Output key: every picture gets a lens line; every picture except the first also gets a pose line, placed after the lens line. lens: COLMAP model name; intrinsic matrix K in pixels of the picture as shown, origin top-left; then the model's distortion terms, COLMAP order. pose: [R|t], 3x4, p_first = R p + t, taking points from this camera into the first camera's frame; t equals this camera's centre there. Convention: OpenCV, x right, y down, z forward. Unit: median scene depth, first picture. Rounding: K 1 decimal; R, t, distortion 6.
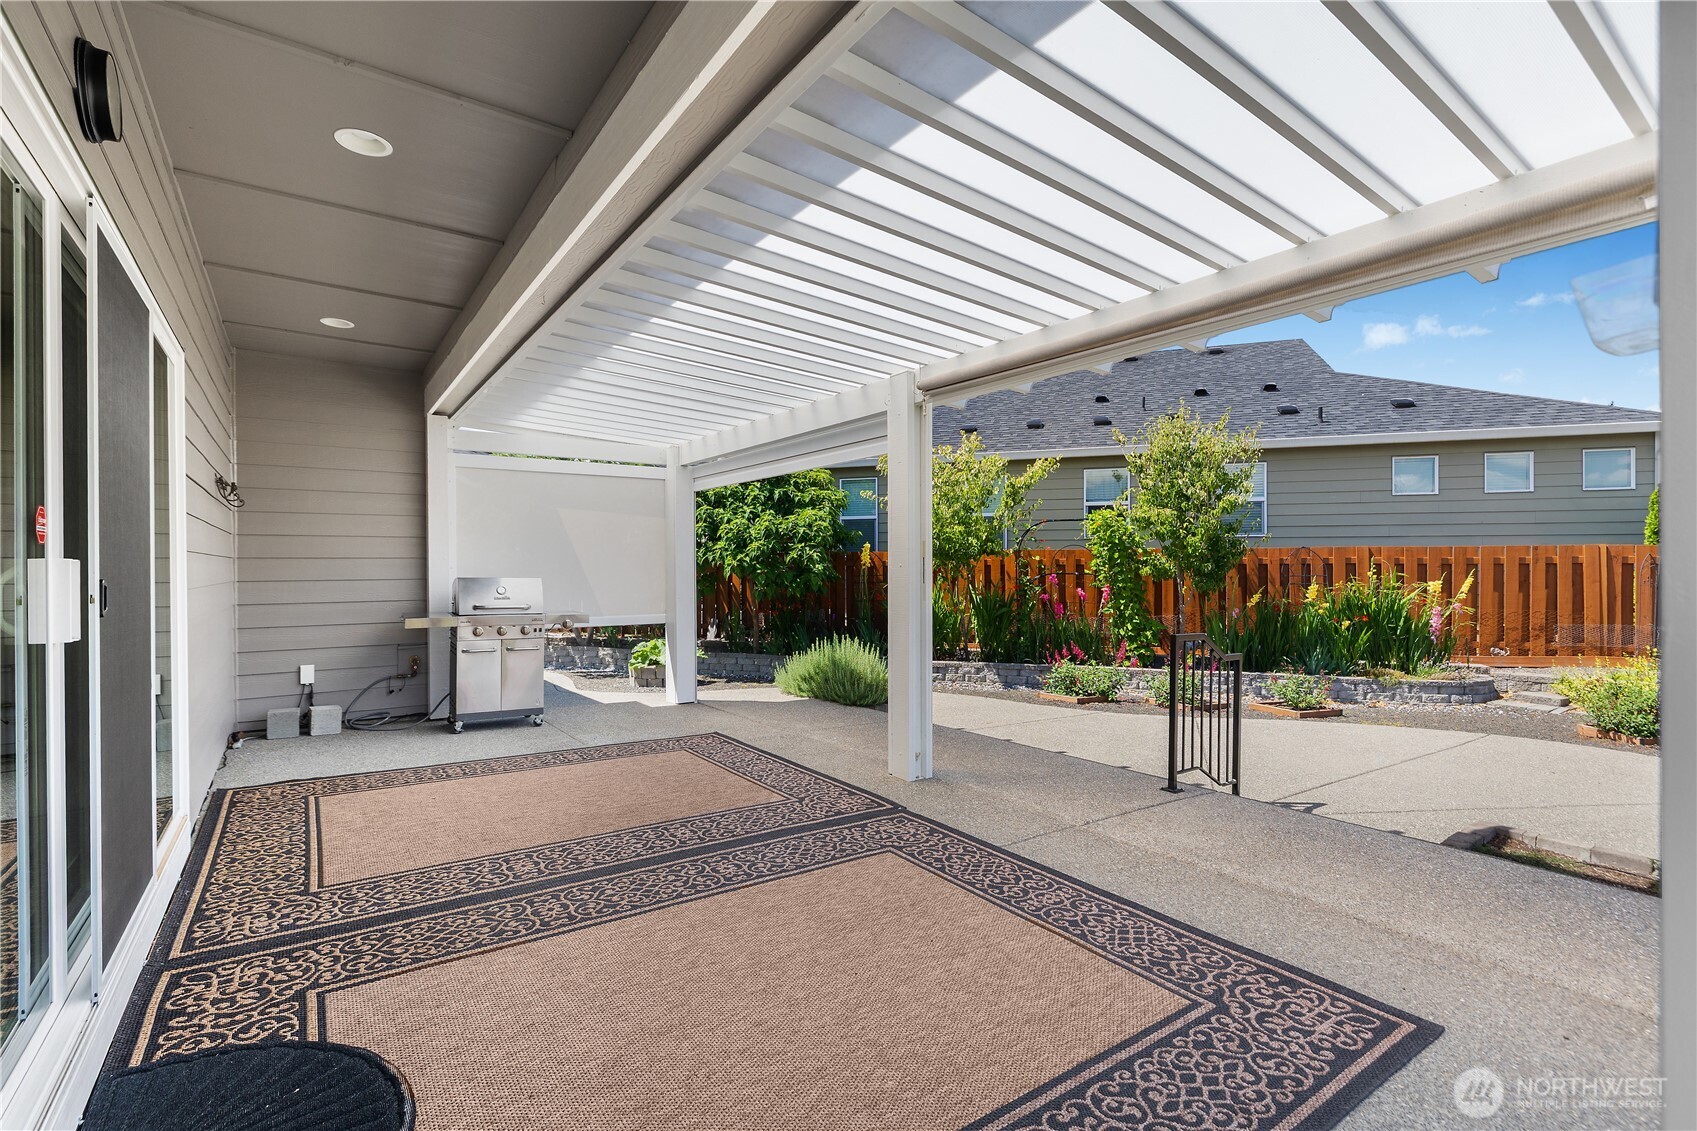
lens RADIAL K [[773.4, 0, 850.3], [0, 773.4, 573.8], [0, 0, 1]] dist [-0.000715, 0.000930]
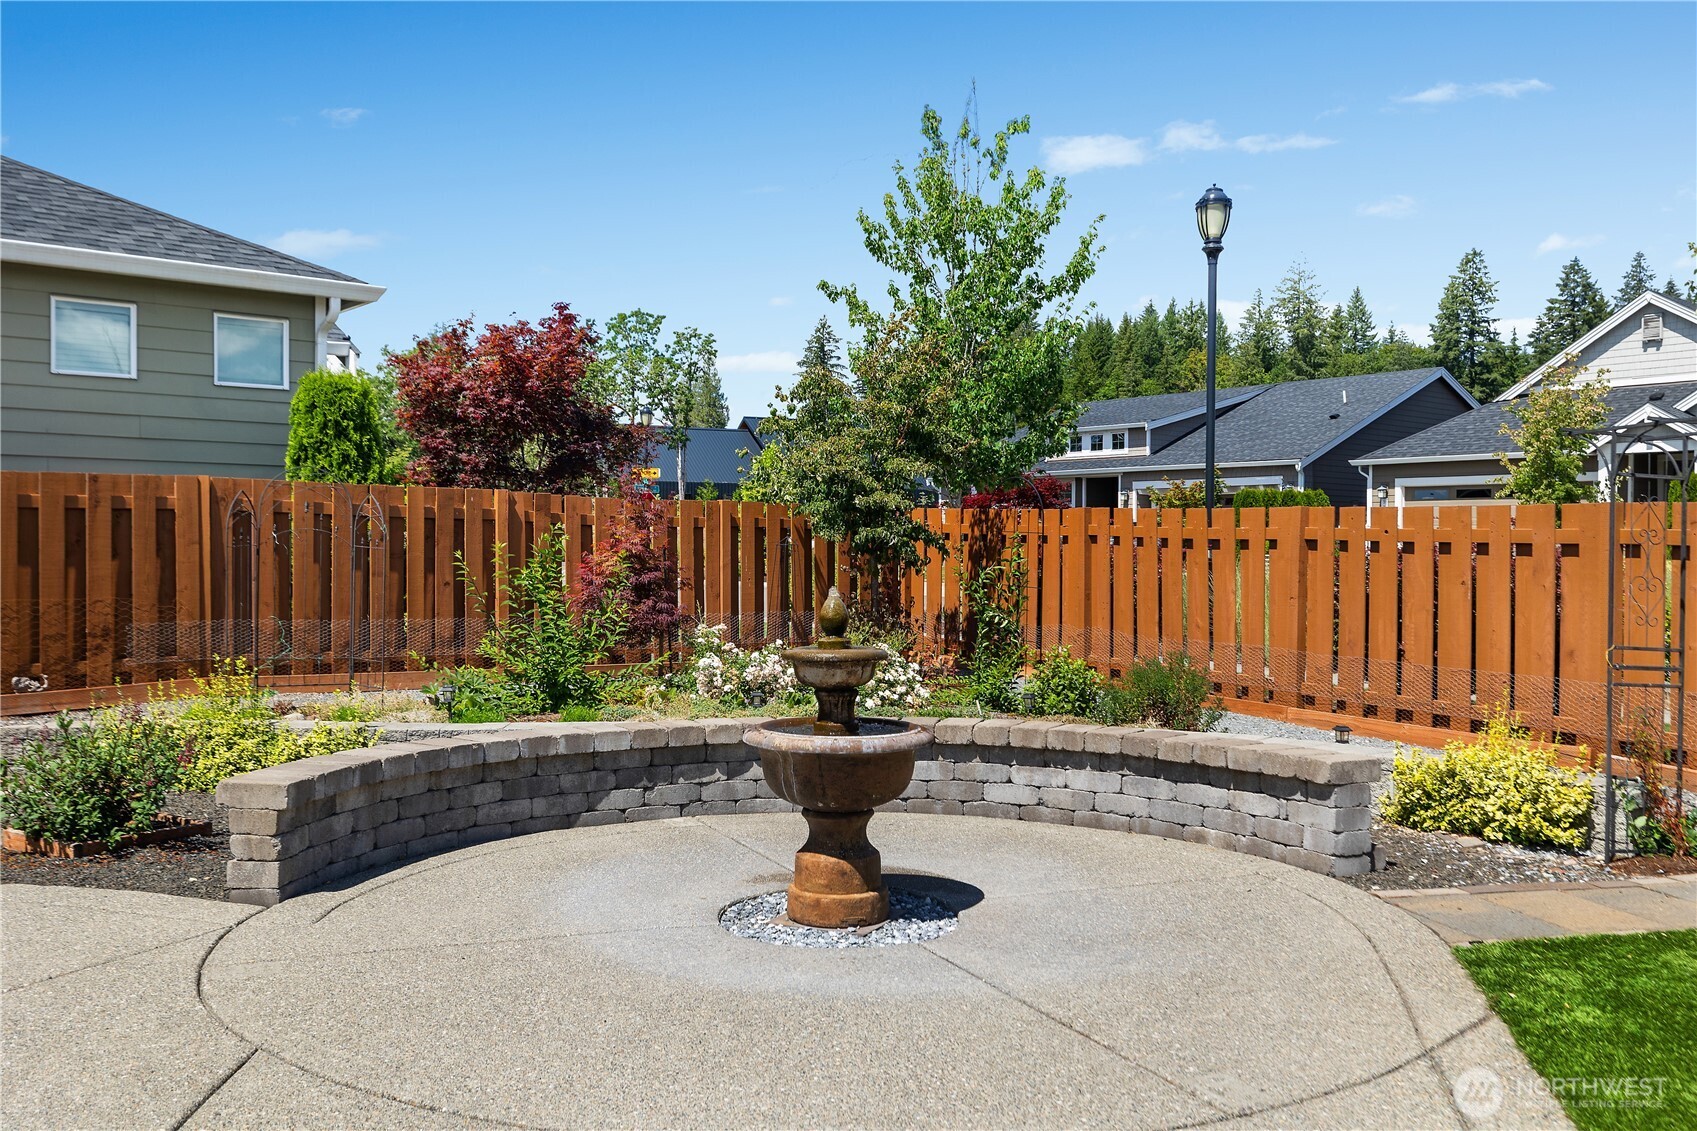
lens RADIAL K [[1407.5, 0, 845.3], [0, 1407.5, 559.1], [0, 0, 1]] dist [0.006710, -0.007412]
pose [[0.532254, -0.004288, 0.846574, 0.357056], [0.004976, 0.999986, 0.001937, 0.021593], [-0.846570, 0.003182, 0.532268, 0.073369]]
